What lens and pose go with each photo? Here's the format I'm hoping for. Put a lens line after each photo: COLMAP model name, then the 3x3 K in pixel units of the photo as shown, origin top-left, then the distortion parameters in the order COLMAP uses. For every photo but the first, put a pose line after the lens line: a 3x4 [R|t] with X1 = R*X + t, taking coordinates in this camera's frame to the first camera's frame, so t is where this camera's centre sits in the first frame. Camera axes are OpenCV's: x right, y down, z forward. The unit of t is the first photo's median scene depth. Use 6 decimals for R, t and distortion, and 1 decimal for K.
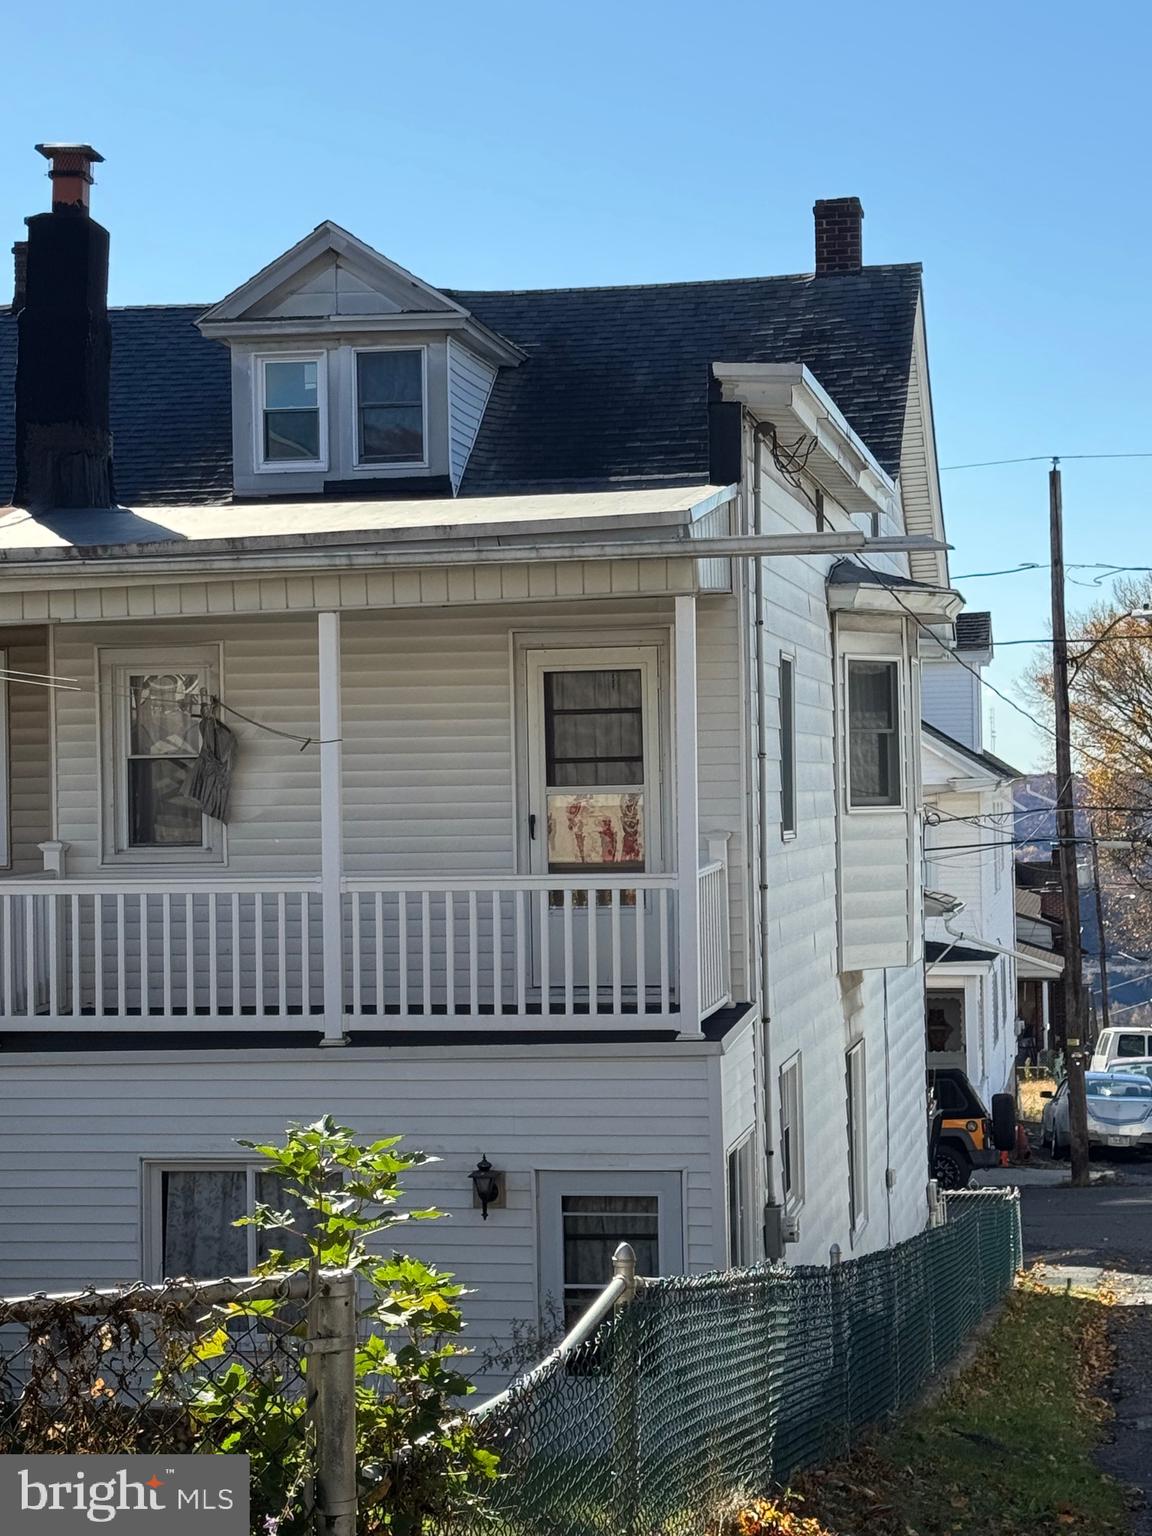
lens RADIAL K [[3012.4, 0, 576.0], [0, 3012.4, 768.0], [0, 0, 1]] dist [0.068398, 0.665527]
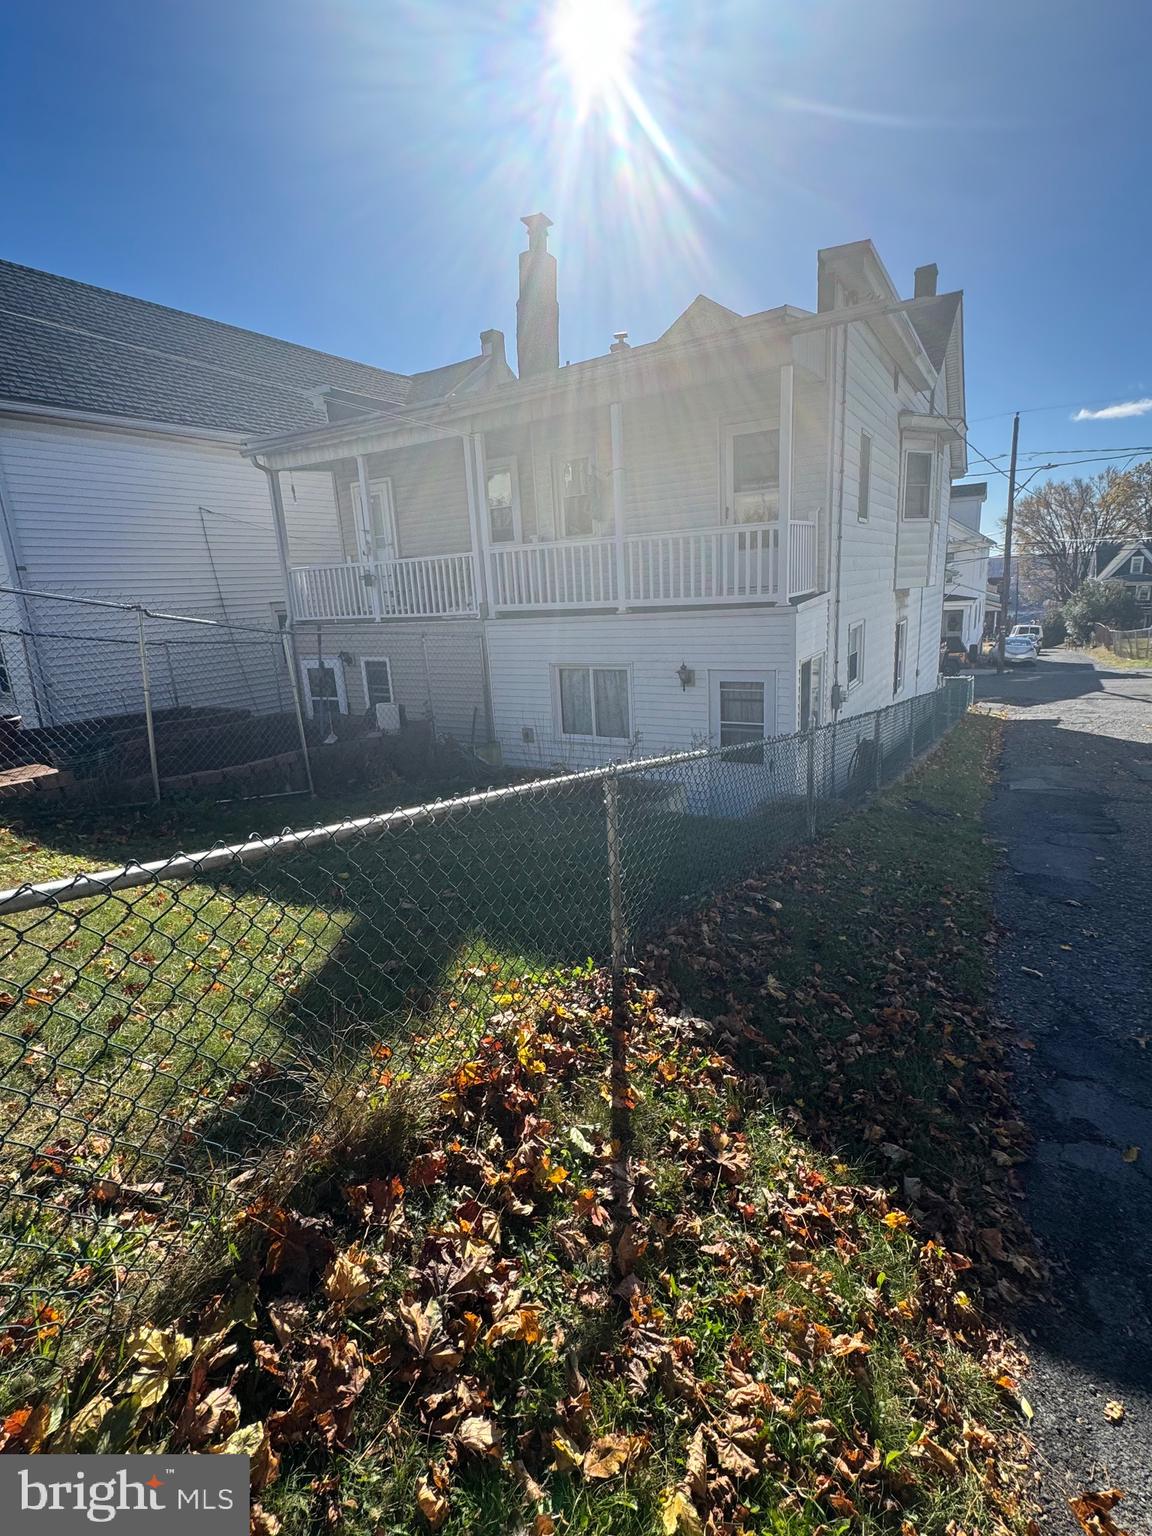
lens RADIAL K [[724.1, 0, 576.0], [0, 724.1, 768.0], [0, 0, 1]] dist [-0.004233, 0.000032]
pose [[0.933948, 0.053293, -0.353413, 0.074106], [0.042575, 0.965191, 0.258056, 0.054711], [0.354864, -0.256058, 0.899170, 0.414530]]
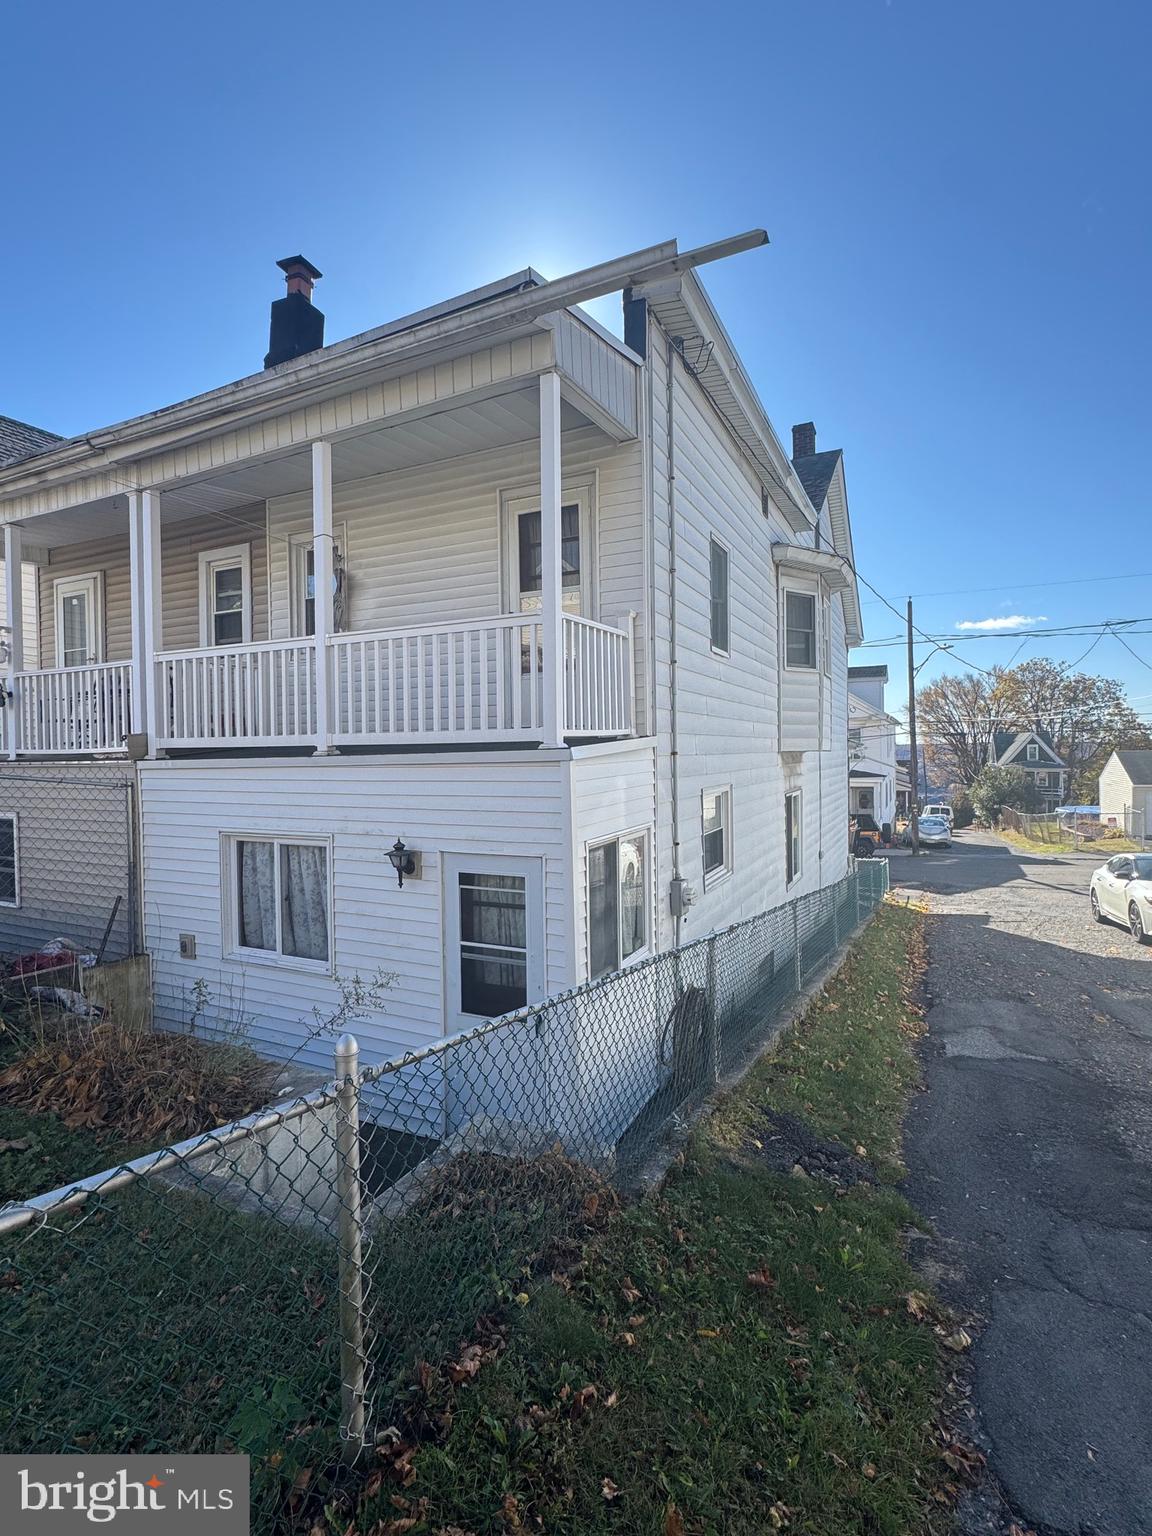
lens RADIAL K [[724.1, 0, 576.0], [0, 724.1, 768.0], [0, 0, 1]] dist [-0.004233, 0.000032]
pose [[0.961551, 0.009997, -0.274444, 0.108651], [-0.000518, 0.999402, 0.034586, 0.075535], [0.274625, -0.033114, 0.960981, 0.624328]]
